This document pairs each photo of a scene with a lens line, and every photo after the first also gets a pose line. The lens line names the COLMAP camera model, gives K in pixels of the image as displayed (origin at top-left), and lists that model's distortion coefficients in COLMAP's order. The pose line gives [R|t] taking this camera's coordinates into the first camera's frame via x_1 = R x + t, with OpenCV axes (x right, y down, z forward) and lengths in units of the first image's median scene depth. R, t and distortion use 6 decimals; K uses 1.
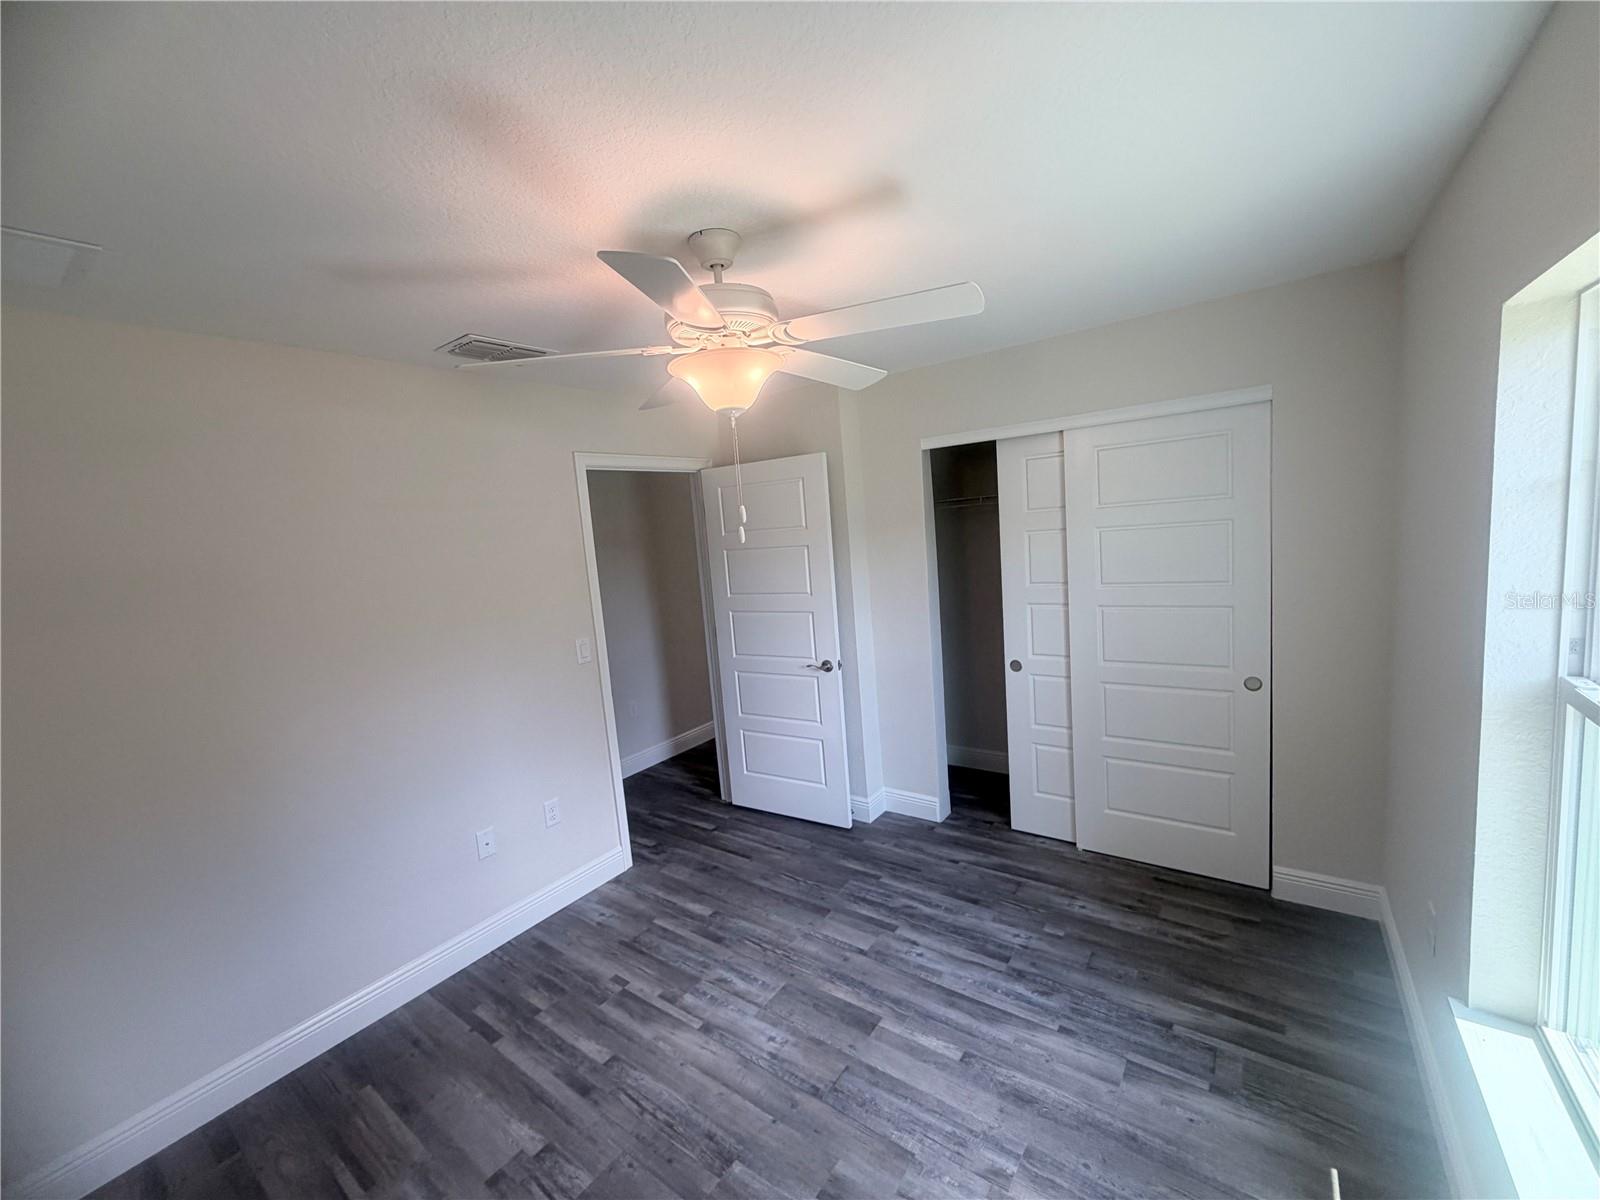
lens RADIAL K [[639.3, 0, 803.5], [0, 639.3, 605.1], [0, 0, 1]] dist [-0.000150, 0.000379]
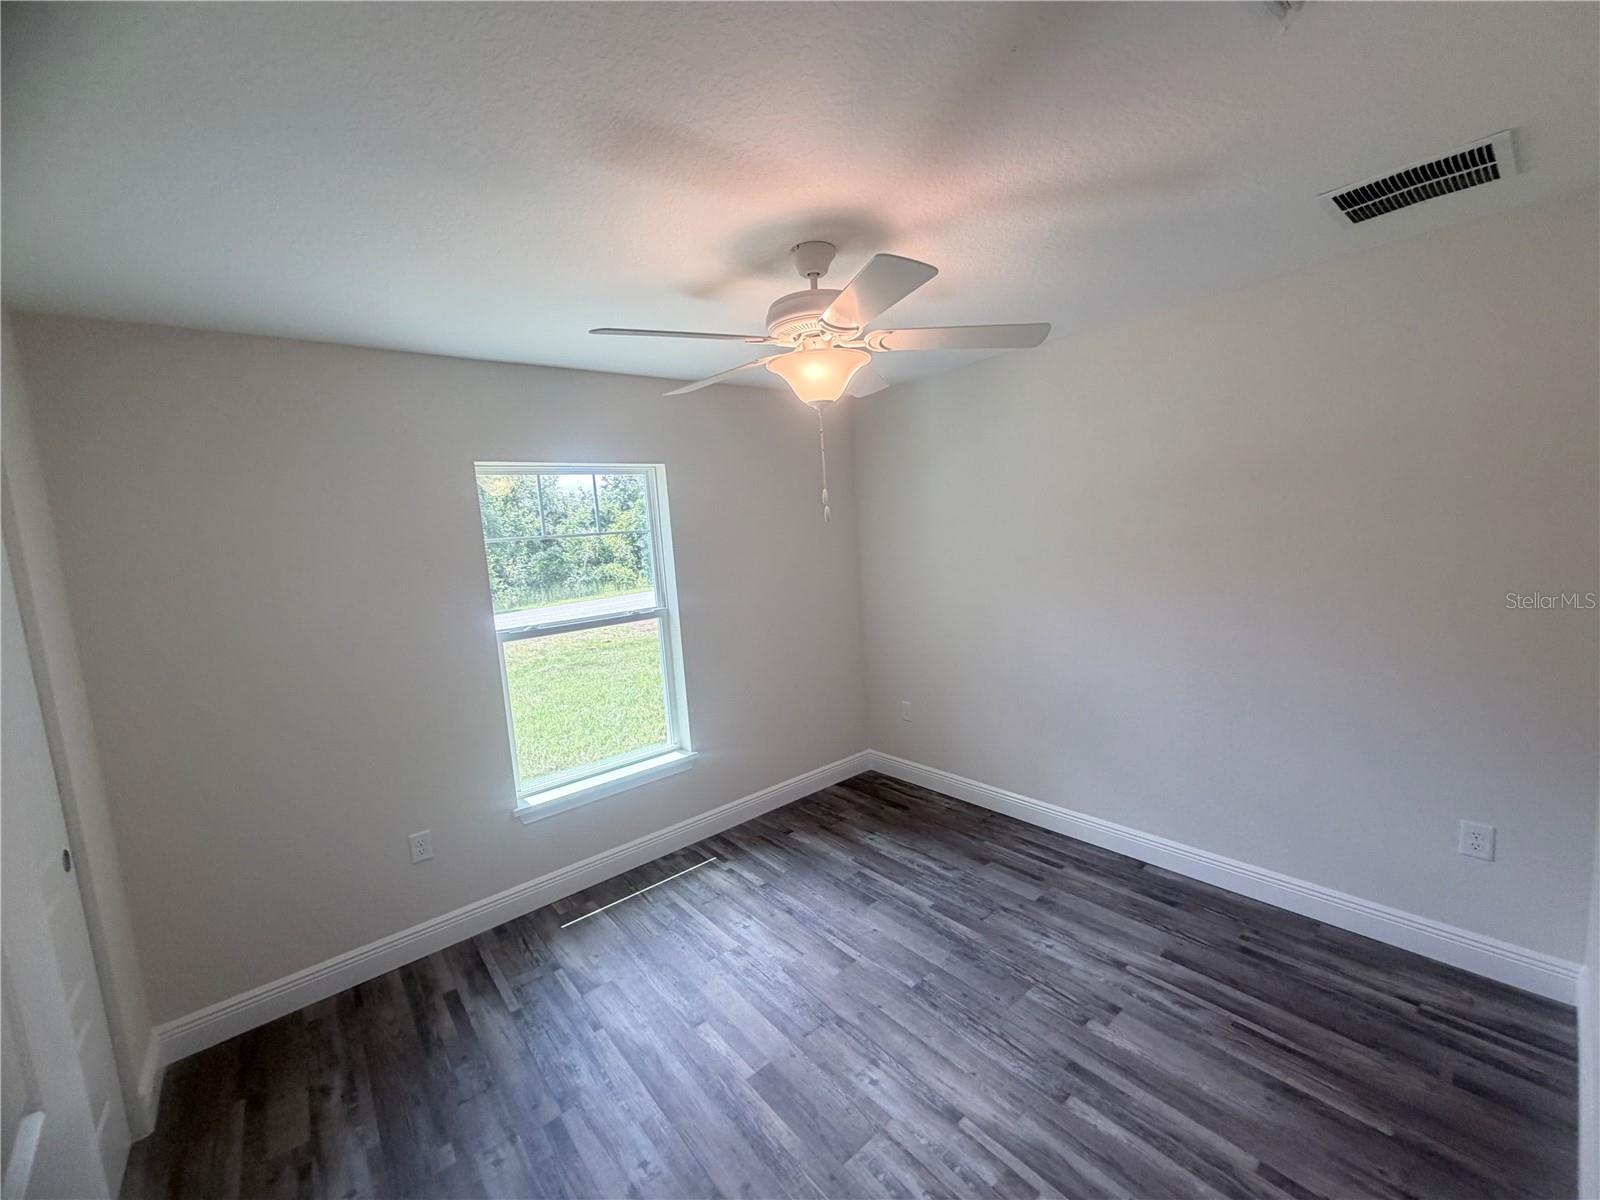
lens RADIAL K [[639.3, 0, 803.5], [0, 639.3, 605.1], [0, 0, 1]] dist [-0.000150, 0.000379]
pose [[-0.957964, 0.116507, 0.262166, -0.261007], [0.177065, 0.959119, 0.220770, -0.163875], [-0.225727, 0.257910, -0.939430, 1.655862]]
